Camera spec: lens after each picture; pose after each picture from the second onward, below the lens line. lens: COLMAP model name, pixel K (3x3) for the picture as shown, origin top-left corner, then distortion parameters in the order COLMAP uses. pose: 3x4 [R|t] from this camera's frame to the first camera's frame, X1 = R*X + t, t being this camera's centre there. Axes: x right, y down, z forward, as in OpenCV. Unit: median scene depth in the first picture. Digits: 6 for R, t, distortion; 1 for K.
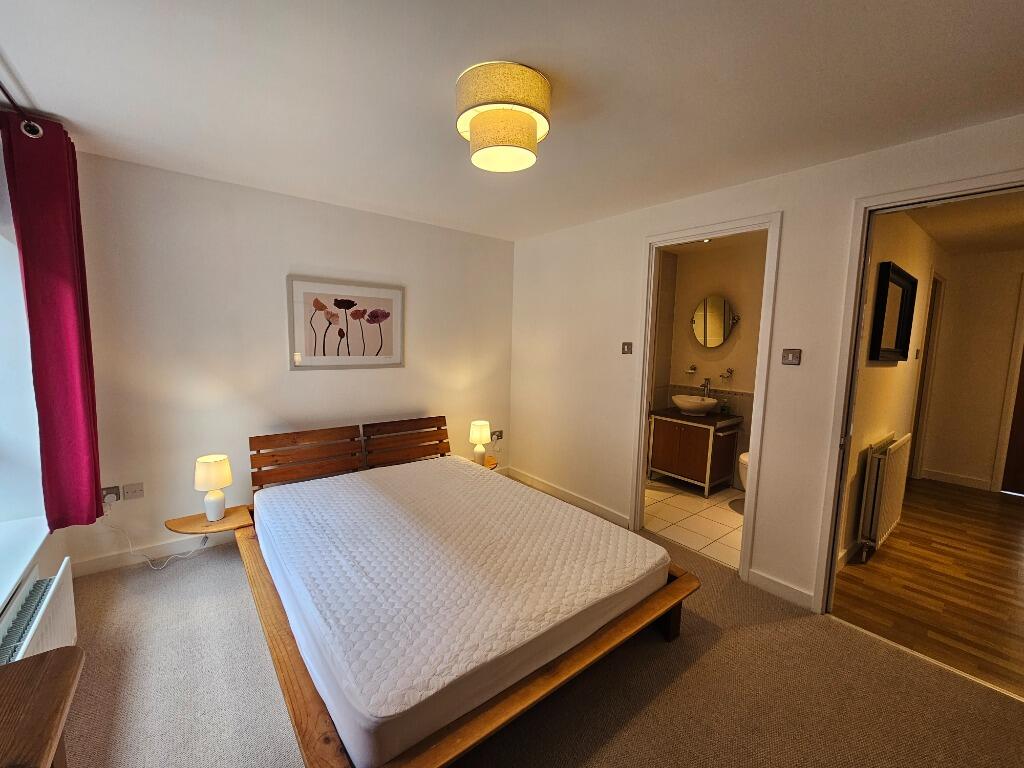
lens RADIAL K [[415.5, 0, 510.1], [0, 415.5, 384.0], [0, 0, 1]] dist [-0.001010, -0.001287]
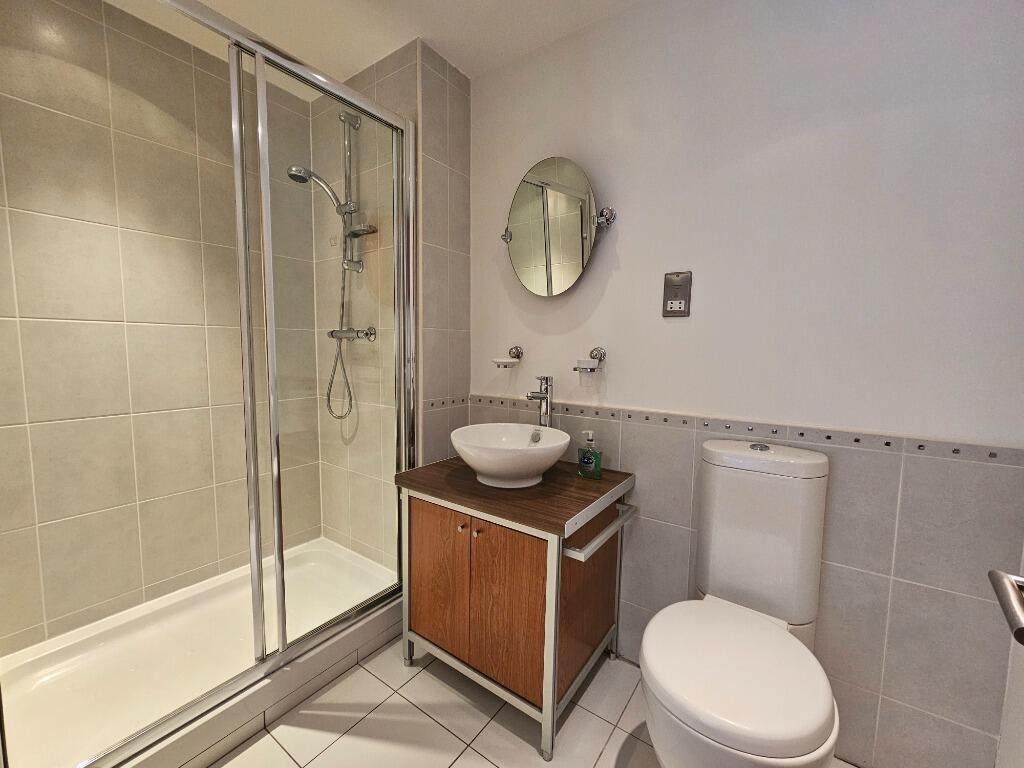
lens RADIAL K [[415.5, 0, 512.0], [0, 415.5, 381.7], [0, 0, 1]] dist [-0.001010, -0.001287]
pose [[0.960027, -0.035744, 0.277617, 0.231723], [0.042017, 0.998978, -0.016677, -0.002639], [-0.276737, 0.027675, 0.960547, 0.437685]]
